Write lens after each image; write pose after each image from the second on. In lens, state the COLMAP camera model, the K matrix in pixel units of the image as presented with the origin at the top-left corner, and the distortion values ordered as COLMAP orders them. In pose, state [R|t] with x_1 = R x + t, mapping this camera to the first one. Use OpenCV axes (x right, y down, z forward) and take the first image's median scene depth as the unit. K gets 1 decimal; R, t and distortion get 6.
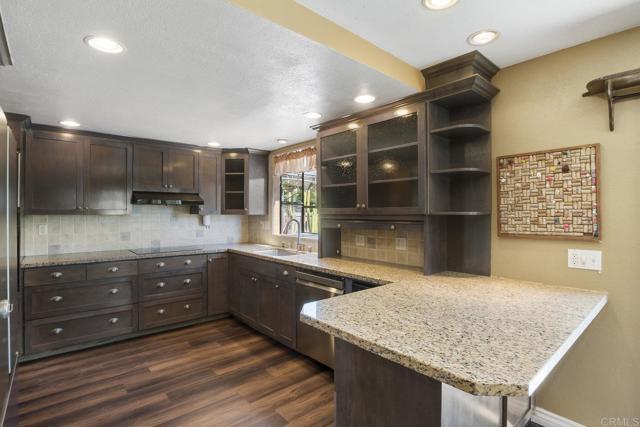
lens RADIAL K [[315.5, 0, 320.0], [0, 315.5, 213.5], [0, 0, 1]] dist [-0.017520, 0.000069]
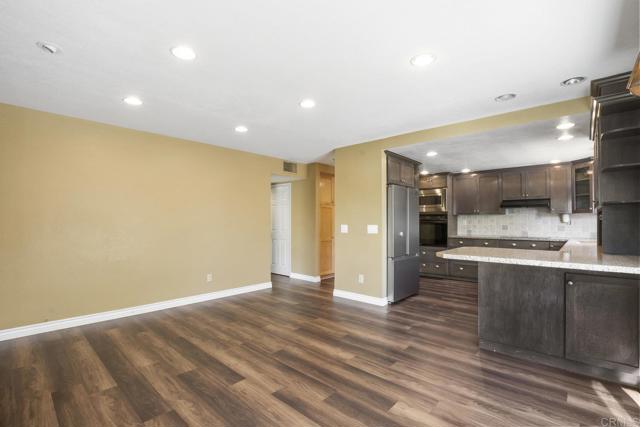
lens RADIAL K [[295.2, 0, 316.8], [0, 295.2, 218.4], [0, 0, 1]] dist [-0.021612, 0.000409]
pose [[0.105630, -0.006917, -0.994381, 1.189539], [-0.004925, 0.999960, -0.007479, 0.058493], [0.994393, 0.005687, 0.105592, -0.226040]]
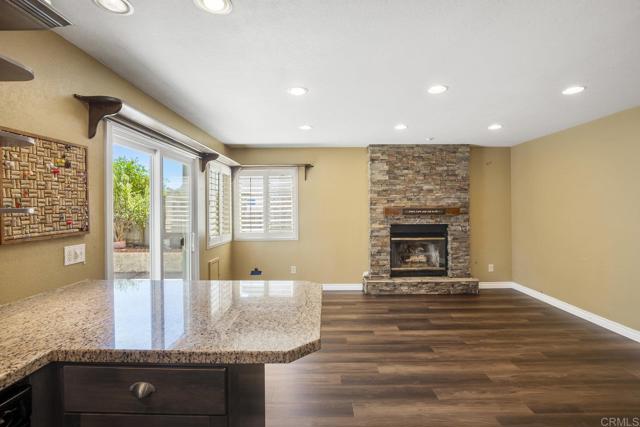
lens RADIAL K [[306.4, 0, 322.4], [0, 306.4, 209.9], [0, 0, 1]] dist [-0.026625, 0.000660]
pose [[-0.749927, -0.001088, 0.661520, -0.307325], [0.006146, 0.999944, 0.008612, -0.002763], [-0.661492, 0.010524, -0.749878, 0.853332]]
